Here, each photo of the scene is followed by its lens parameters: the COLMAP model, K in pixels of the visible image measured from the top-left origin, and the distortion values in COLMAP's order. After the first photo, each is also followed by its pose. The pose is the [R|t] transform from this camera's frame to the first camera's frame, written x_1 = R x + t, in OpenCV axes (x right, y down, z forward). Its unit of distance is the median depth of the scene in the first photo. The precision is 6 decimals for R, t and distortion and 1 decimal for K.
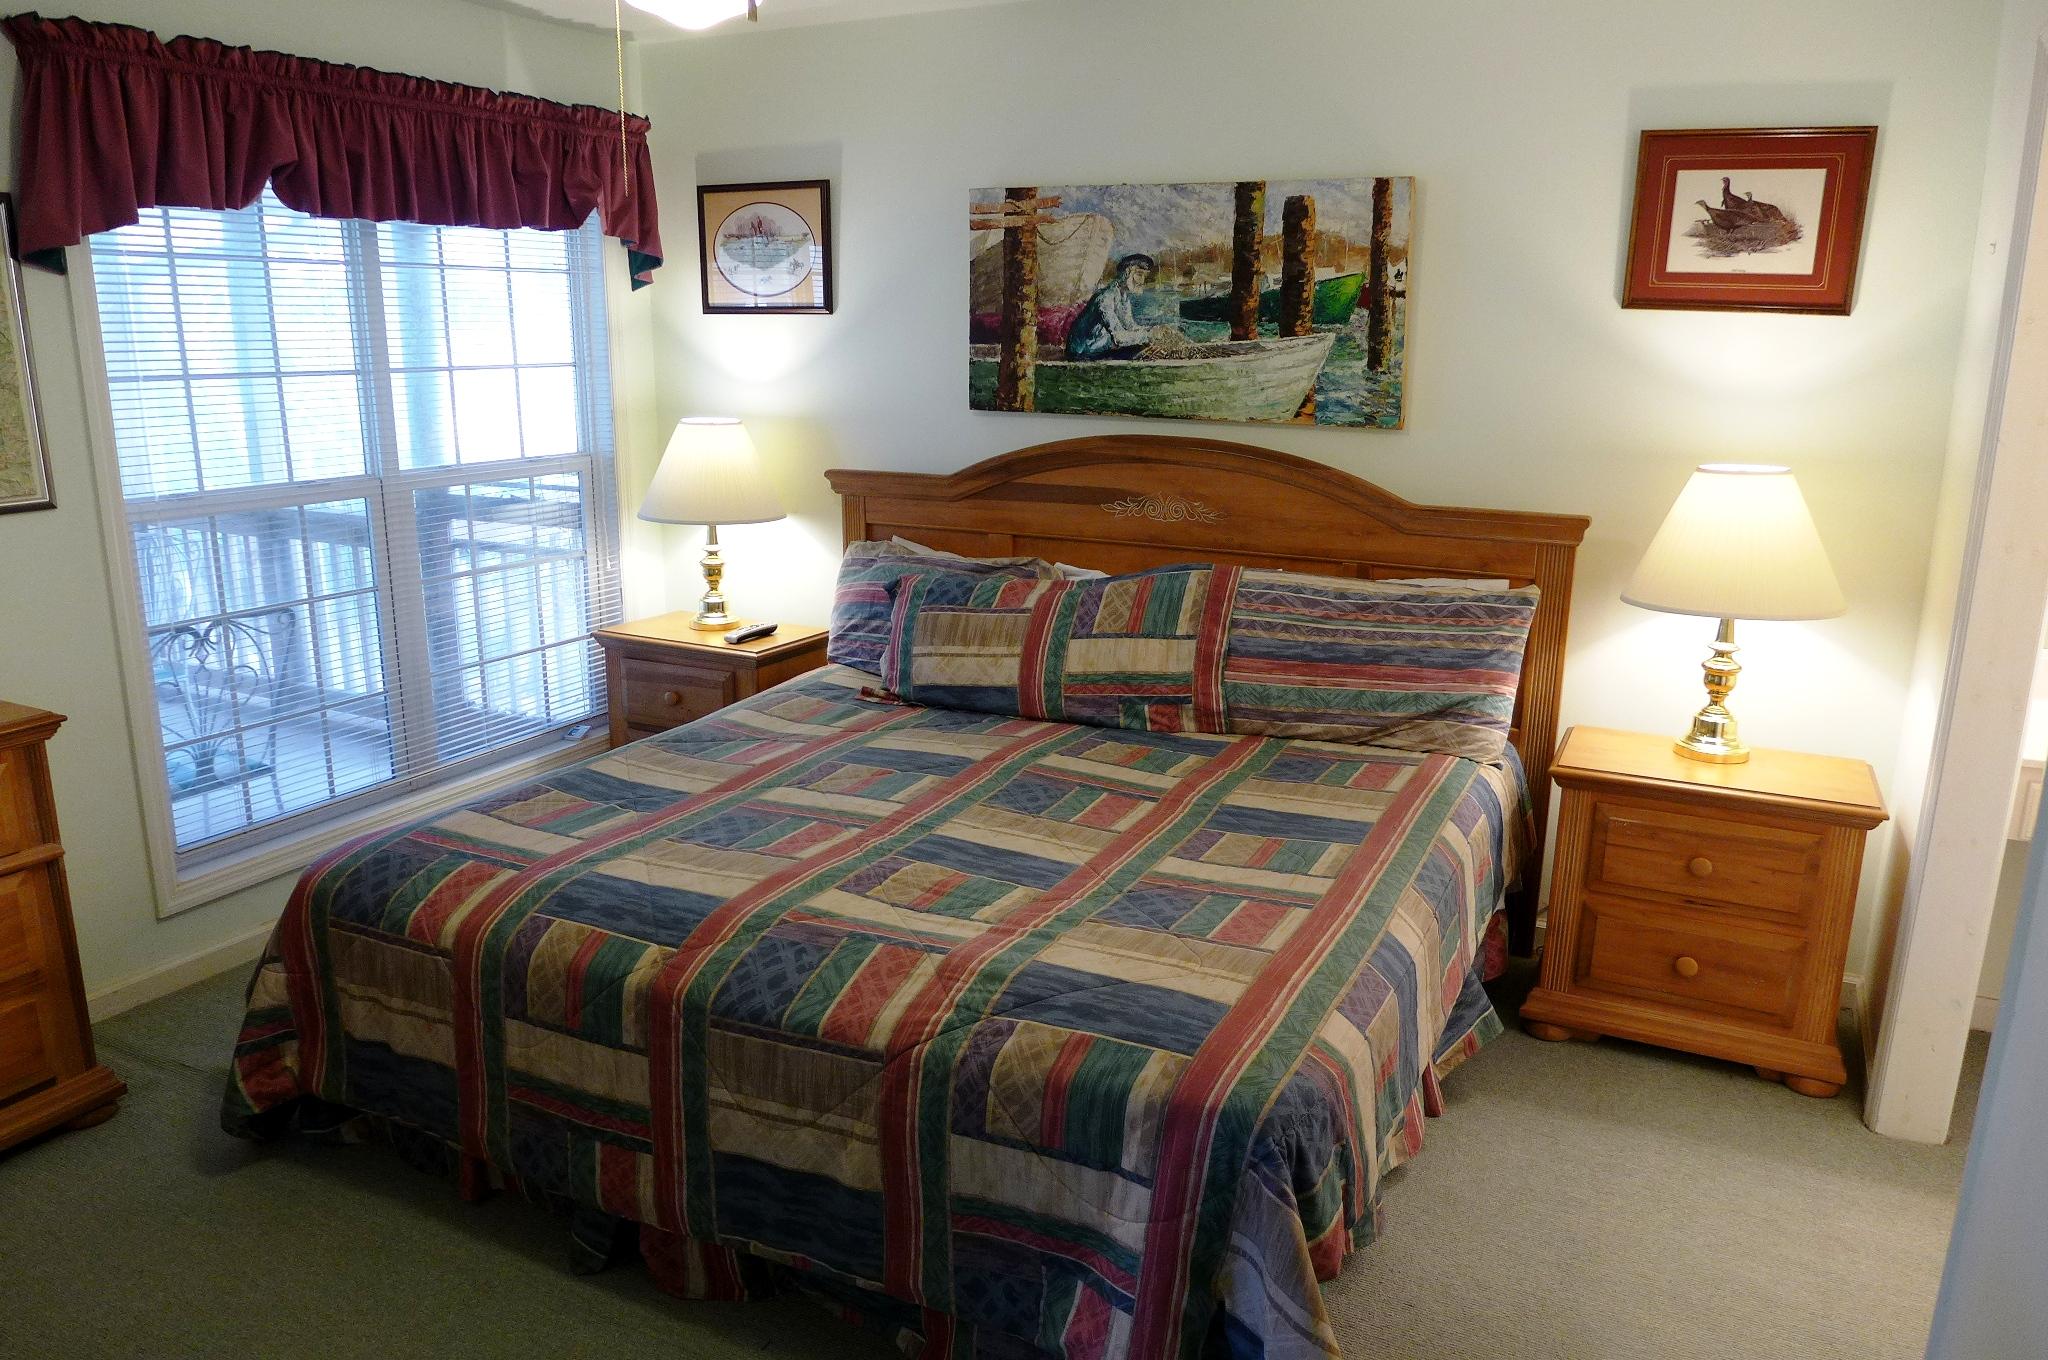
lens RADIAL K [[1397.4, 0, 1000.4], [0, 1397.4, 676.3], [0, 0, 1]] dist [-0.036384, 0.003354]
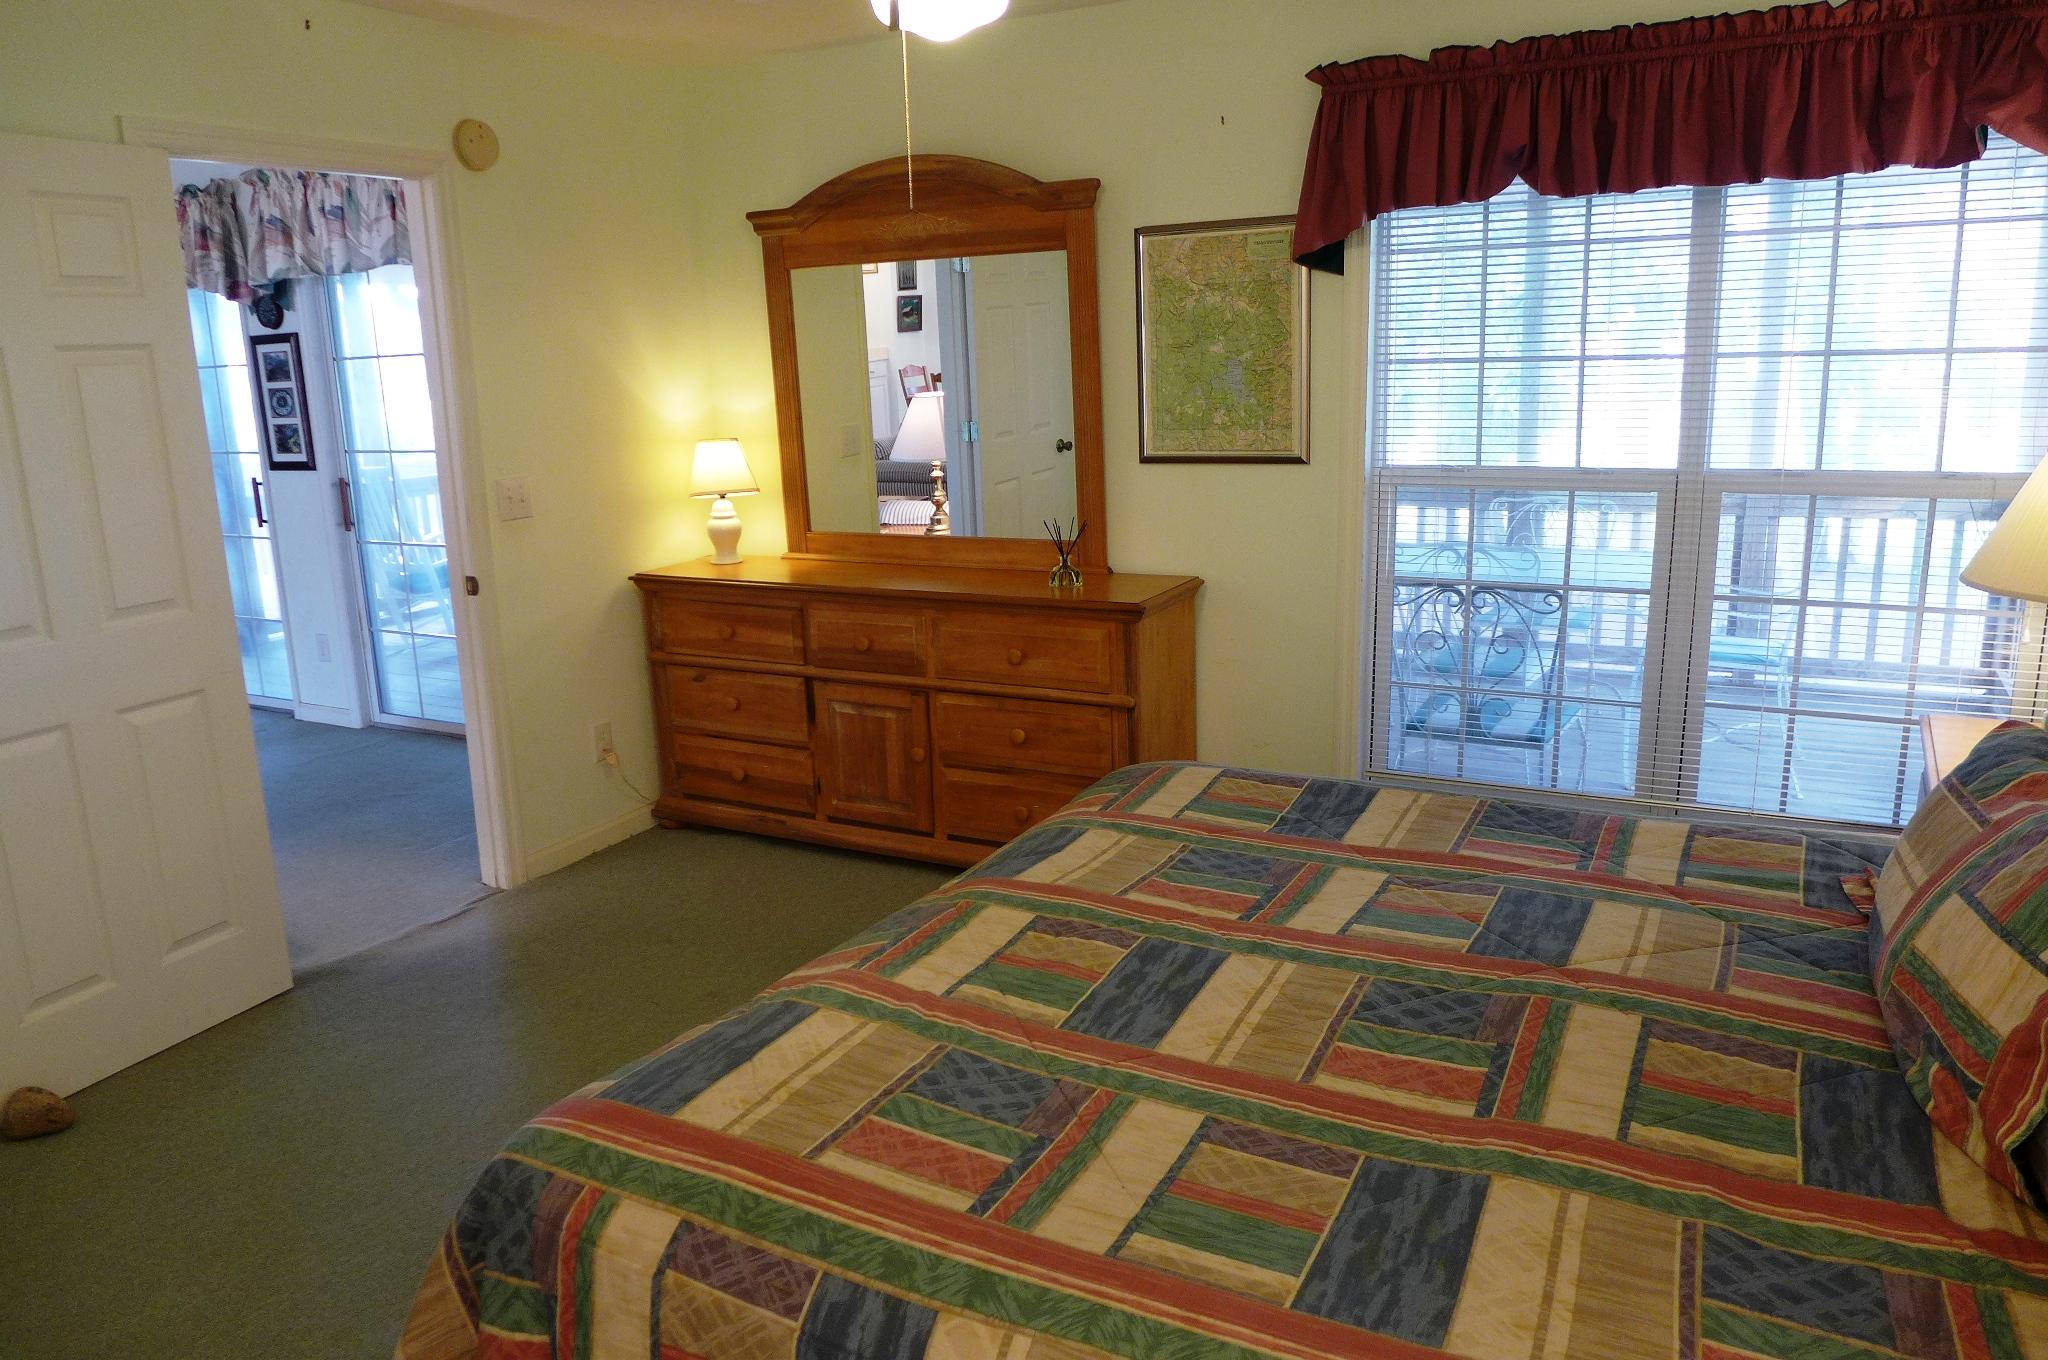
lens RADIAL K [[1397.4, 0, 1000.4], [0, 1397.4, 676.3], [0, 0, 1]] dist [-0.036384, 0.003354]
pose [[-0.004399, 0.225900, -0.974141, 0.612953], [-0.205840, 0.953084, 0.221946, -0.165473], [0.978576, 0.201493, 0.042307, 0.726421]]
